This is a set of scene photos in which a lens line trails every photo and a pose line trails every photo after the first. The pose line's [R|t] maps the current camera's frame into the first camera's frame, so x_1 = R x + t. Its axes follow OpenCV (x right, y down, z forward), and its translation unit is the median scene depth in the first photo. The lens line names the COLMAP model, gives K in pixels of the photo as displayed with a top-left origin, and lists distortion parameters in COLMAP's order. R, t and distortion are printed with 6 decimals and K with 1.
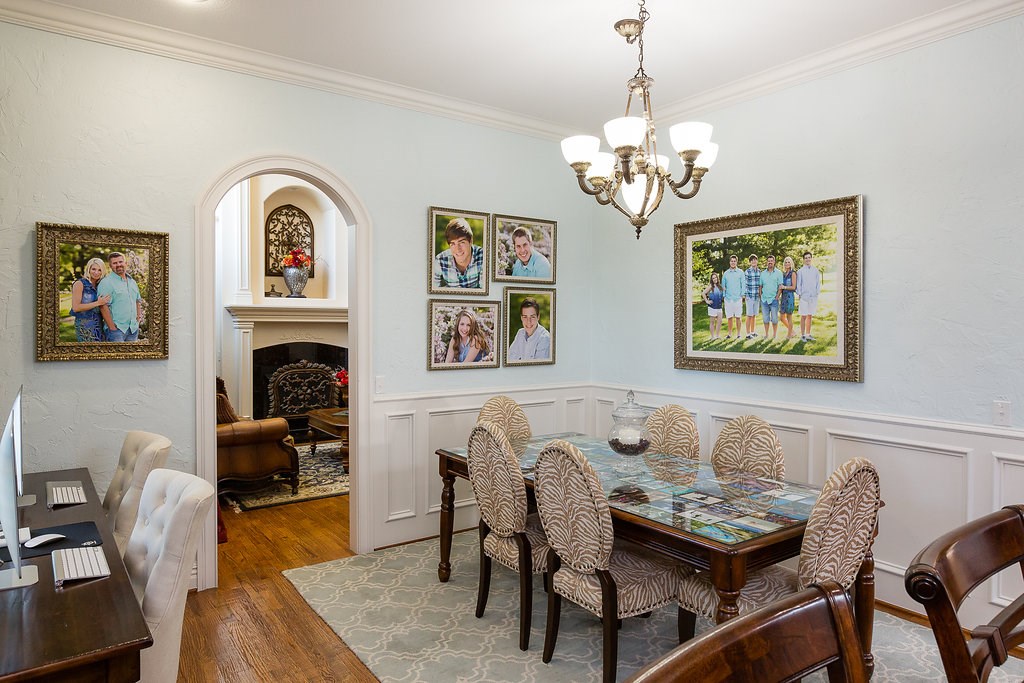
lens RADIAL K [[650.4, 0, 511.2], [0, 650.4, 338.2], [0, 0, 1]] dist [0.005807, 0.000577]
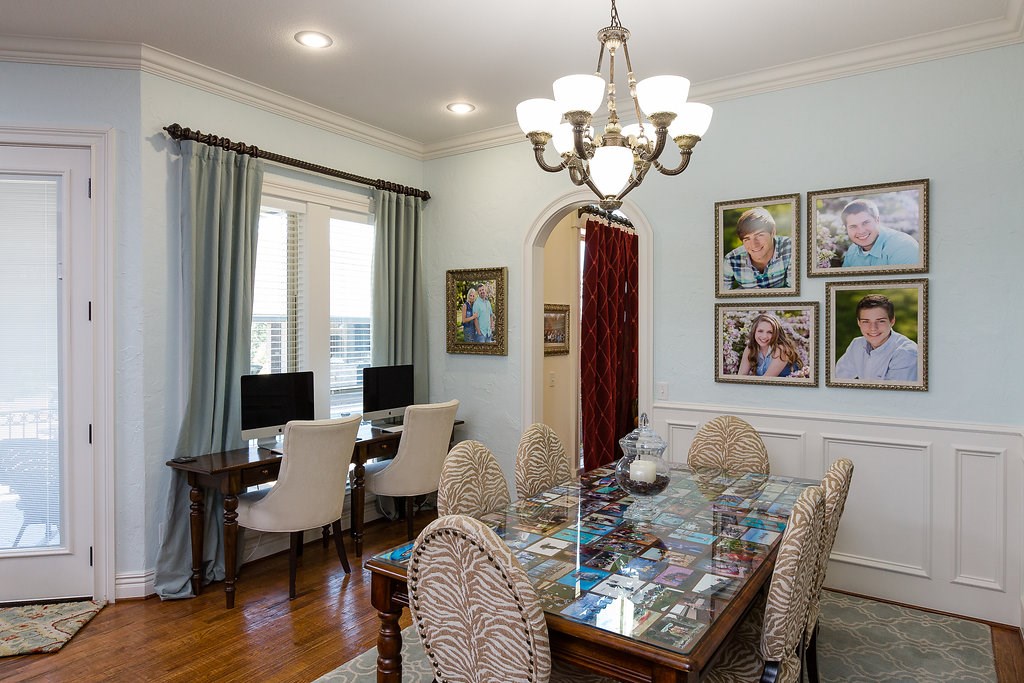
lens RADIAL K [[650.4, 0, 510.3], [0, 650.4, 336.7], [0, 0, 1]] dist [0.005807, 0.000577]
pose [[0.328635, 0.009109, -0.944413, 0.618117], [-0.022164, 0.999752, 0.001930, -0.008678], [0.944197, 0.020297, 0.328756, 0.407818]]
